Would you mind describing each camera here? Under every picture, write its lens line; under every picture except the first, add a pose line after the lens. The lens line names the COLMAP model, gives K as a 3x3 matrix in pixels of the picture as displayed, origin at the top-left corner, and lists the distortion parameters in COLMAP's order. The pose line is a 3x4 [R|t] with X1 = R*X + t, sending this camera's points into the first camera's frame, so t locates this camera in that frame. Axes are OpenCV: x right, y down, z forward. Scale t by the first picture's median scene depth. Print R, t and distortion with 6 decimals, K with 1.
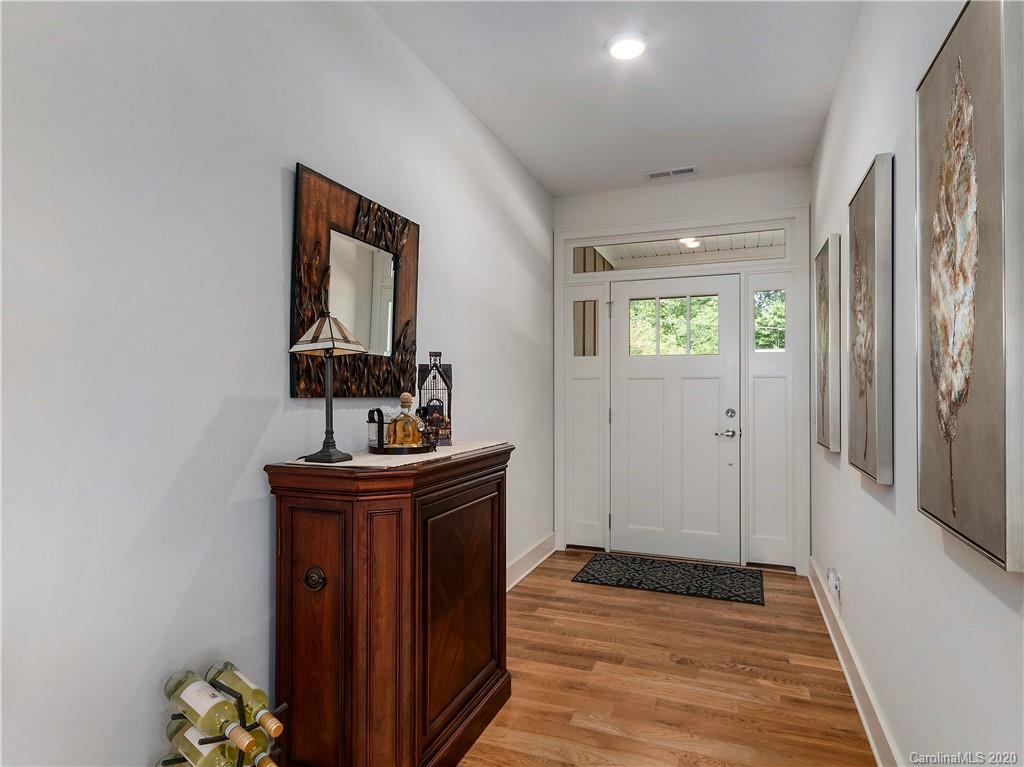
lens RADIAL K [[589.0, 0, 510.2], [0, 589.0, 385.4], [0, 0, 1]] dist [-0.002208, -0.000124]
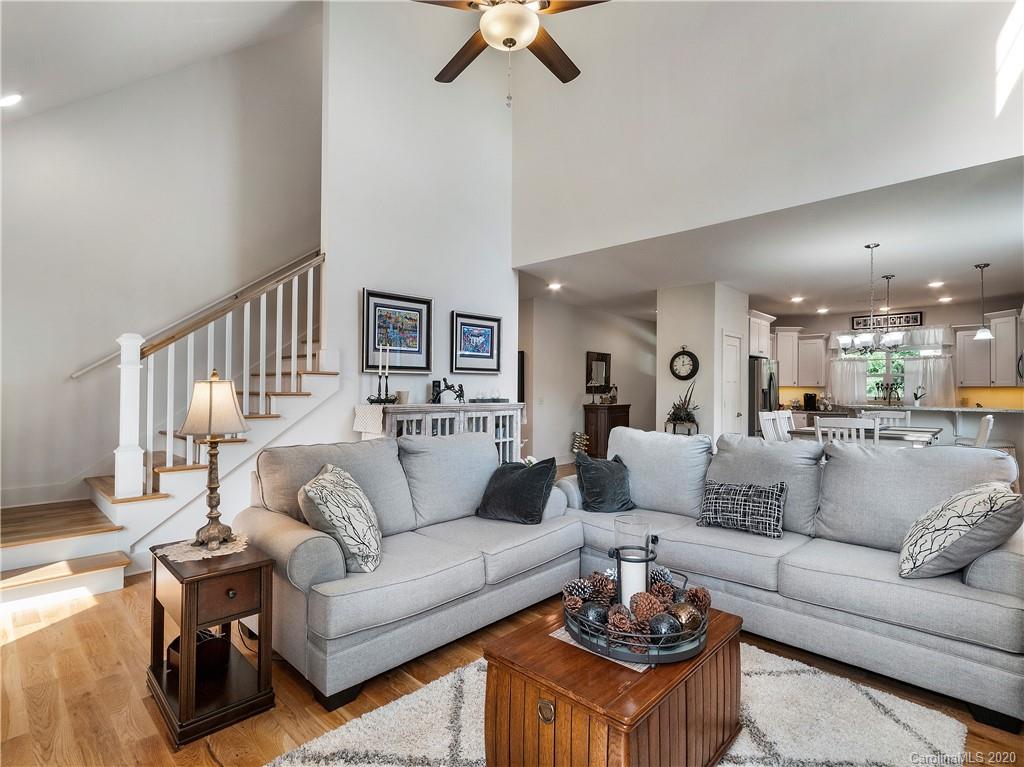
lens RADIAL K [[522.7, 0, 511.5], [0, 522.7, 383.4], [0, 0, 1]] dist [0.006478, 0.000402]
pose [[0.922067, 0.001242, -0.387029, 0.875582], [-0.000725, 0.999999, 0.001483, -0.081336], [0.387030, -0.001087, 0.922066, -3.767402]]
